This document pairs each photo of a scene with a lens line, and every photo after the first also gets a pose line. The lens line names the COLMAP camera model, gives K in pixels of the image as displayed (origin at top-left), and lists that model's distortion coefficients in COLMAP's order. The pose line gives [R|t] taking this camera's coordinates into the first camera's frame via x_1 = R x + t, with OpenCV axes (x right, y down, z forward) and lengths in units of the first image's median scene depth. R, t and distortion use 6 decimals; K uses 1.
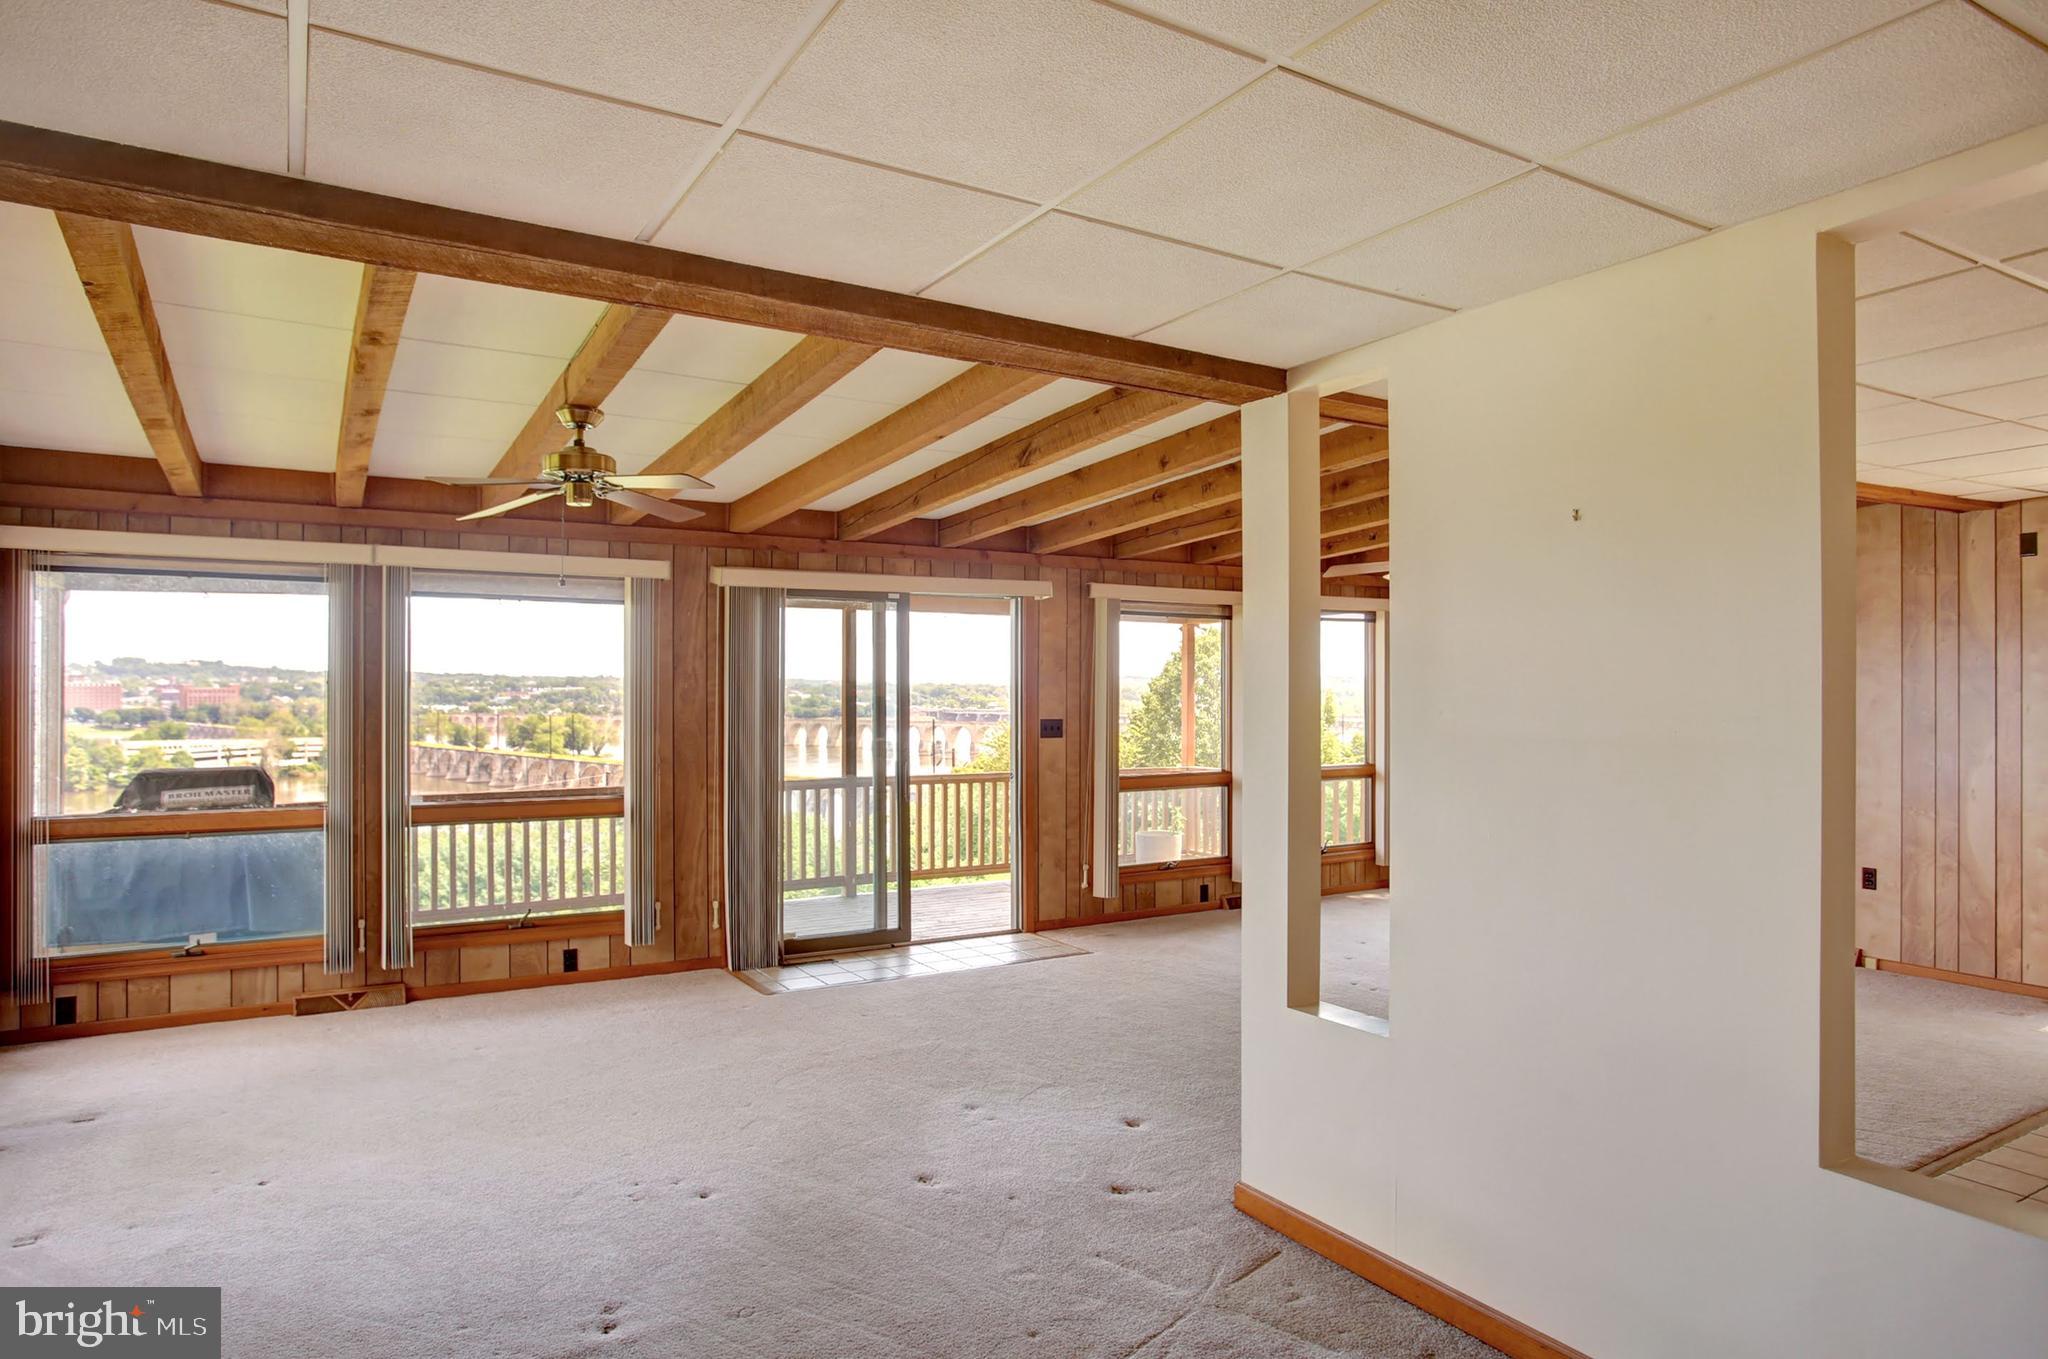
lens RADIAL K [[1220.8, 0, 1048.7], [0, 1220.8, 687.1], [0, 0, 1]] dist [-0.023542, -0.001128]
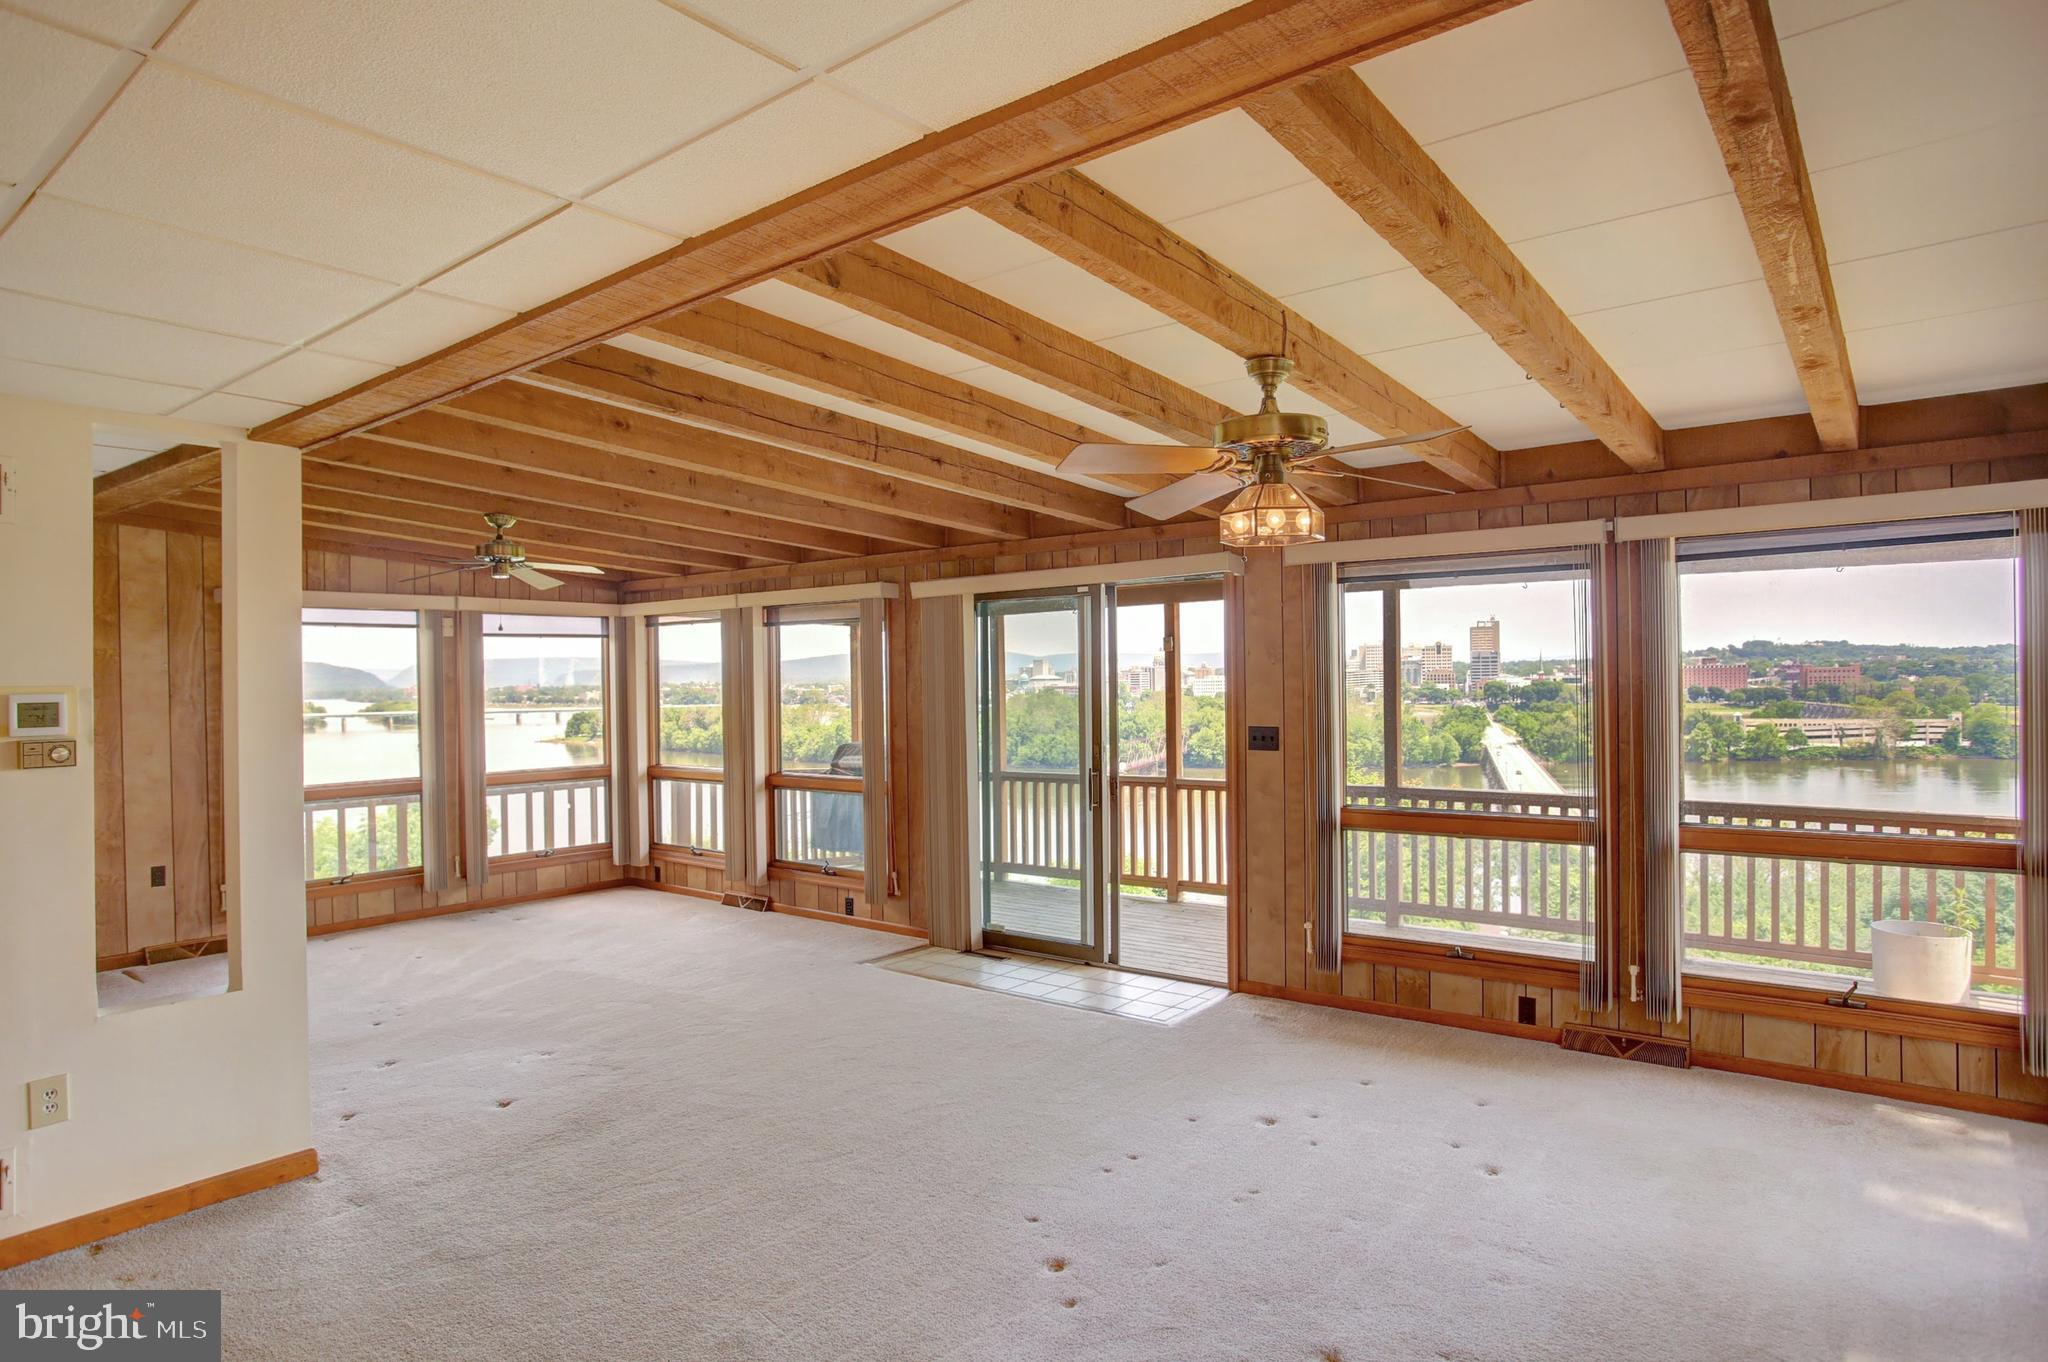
lens RADIAL K [[1220.8, 0, 1027.0], [0, 1220.8, 675.5], [0, 0, 1]] dist [-0.023542, -0.001128]
pose [[0.336231, -0.009085, -0.941736, 0.670651], [0.016854, 0.999851, -0.003628, -0.005575], [0.941629, -0.014652, 0.336334, 0.587460]]
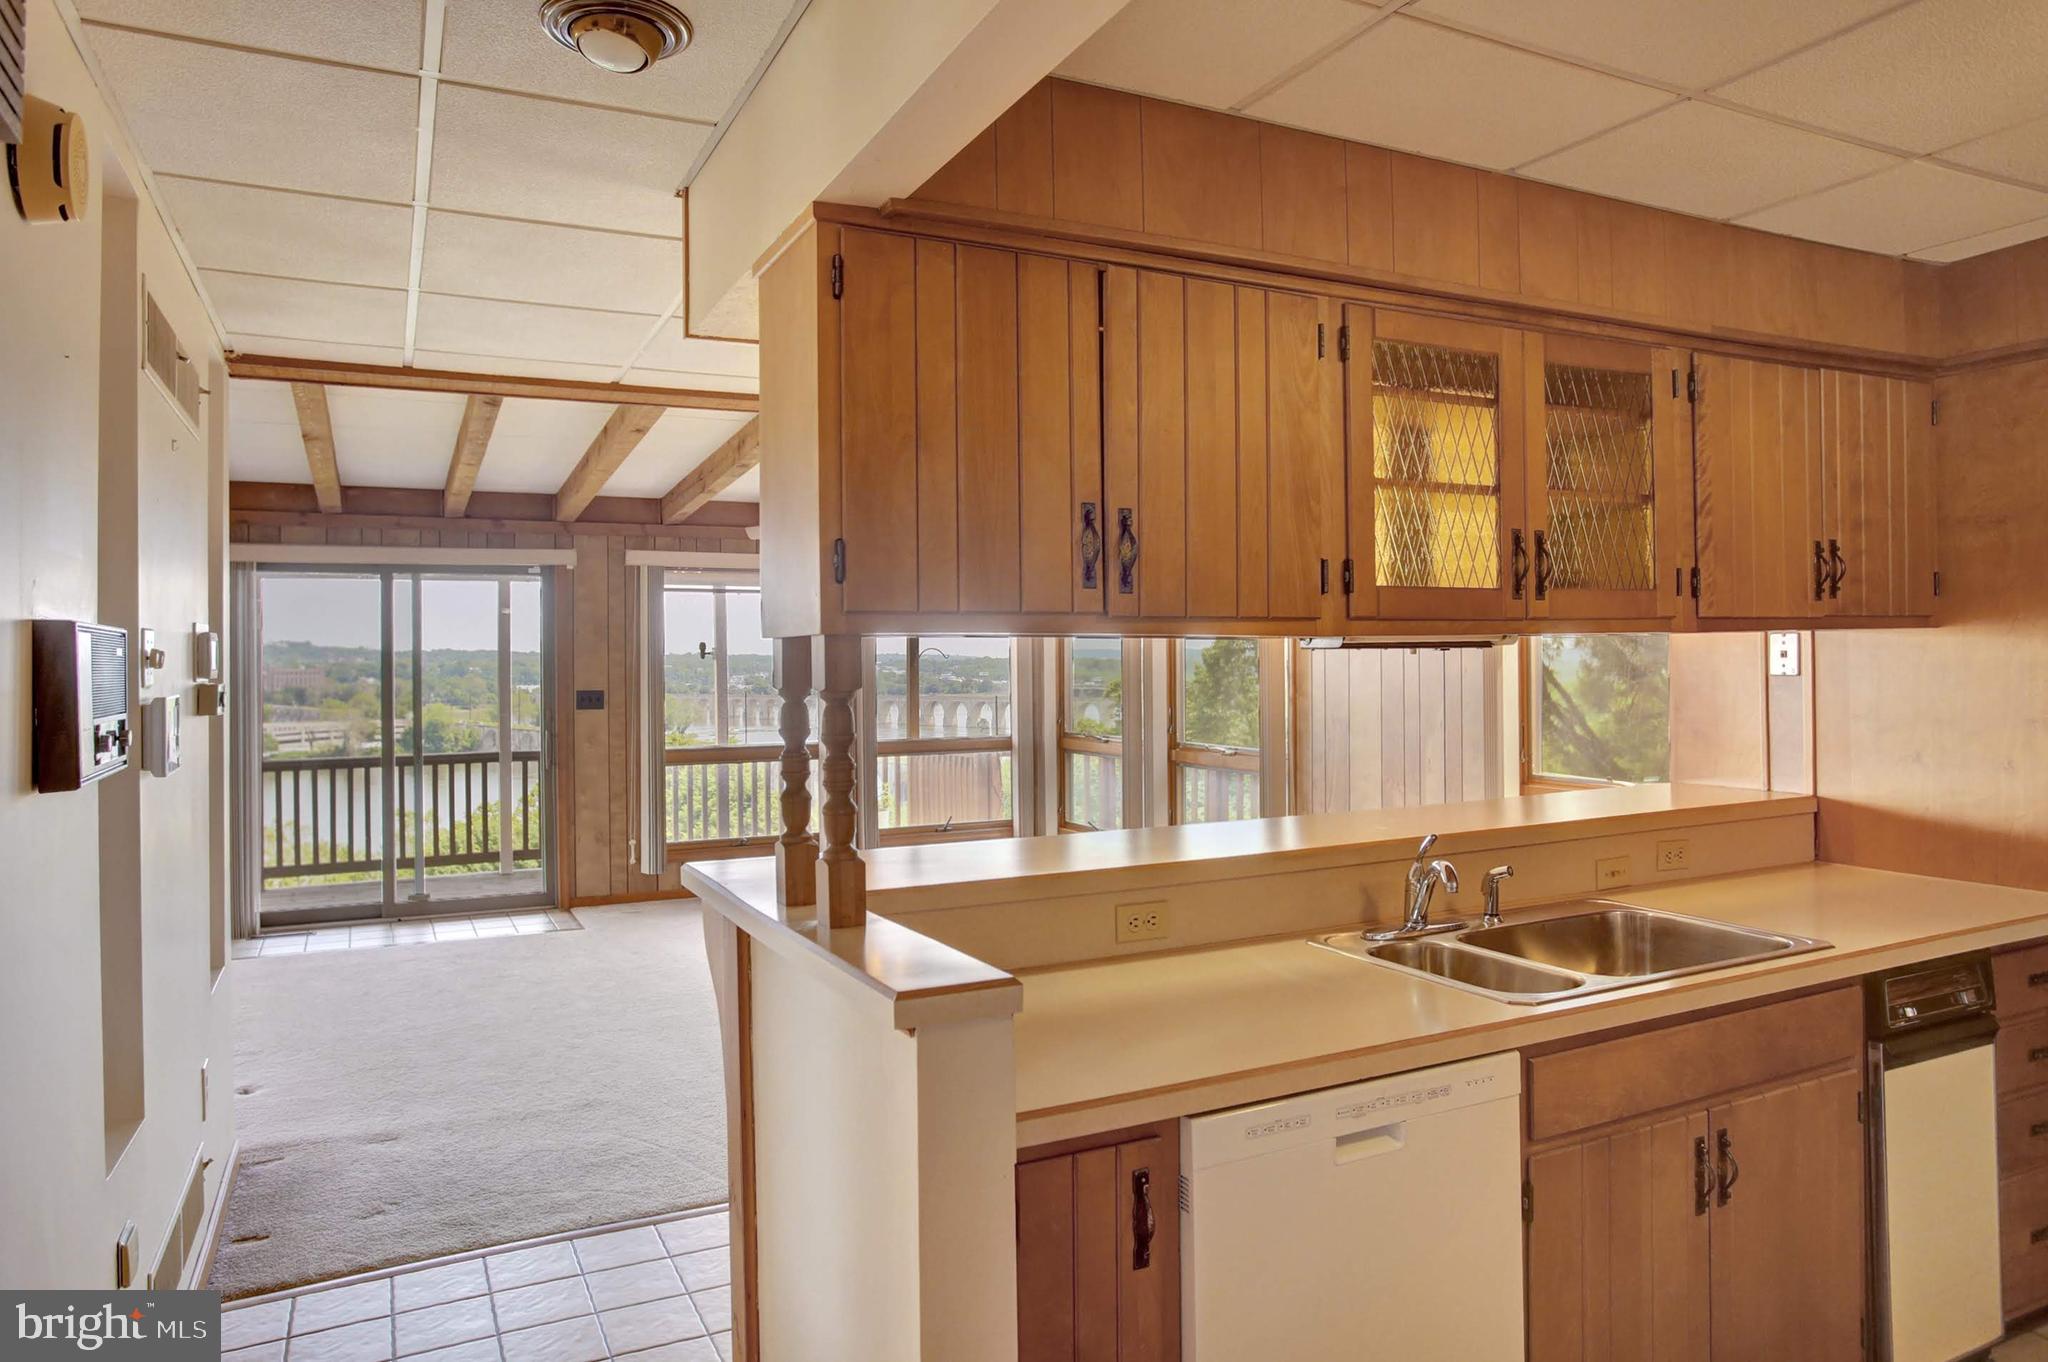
lens RADIAL K [[1332.6, 0, 1037.9], [0, 1332.6, 663.4], [0, 0, 1]] dist [-0.028051, -0.000505]
pose [[0.993926, -0.011583, -0.109435, 0.464920], [0.011913, 0.999926, 0.002361, 0.006622], [0.109400, -0.003650, 0.993991, -0.013386]]
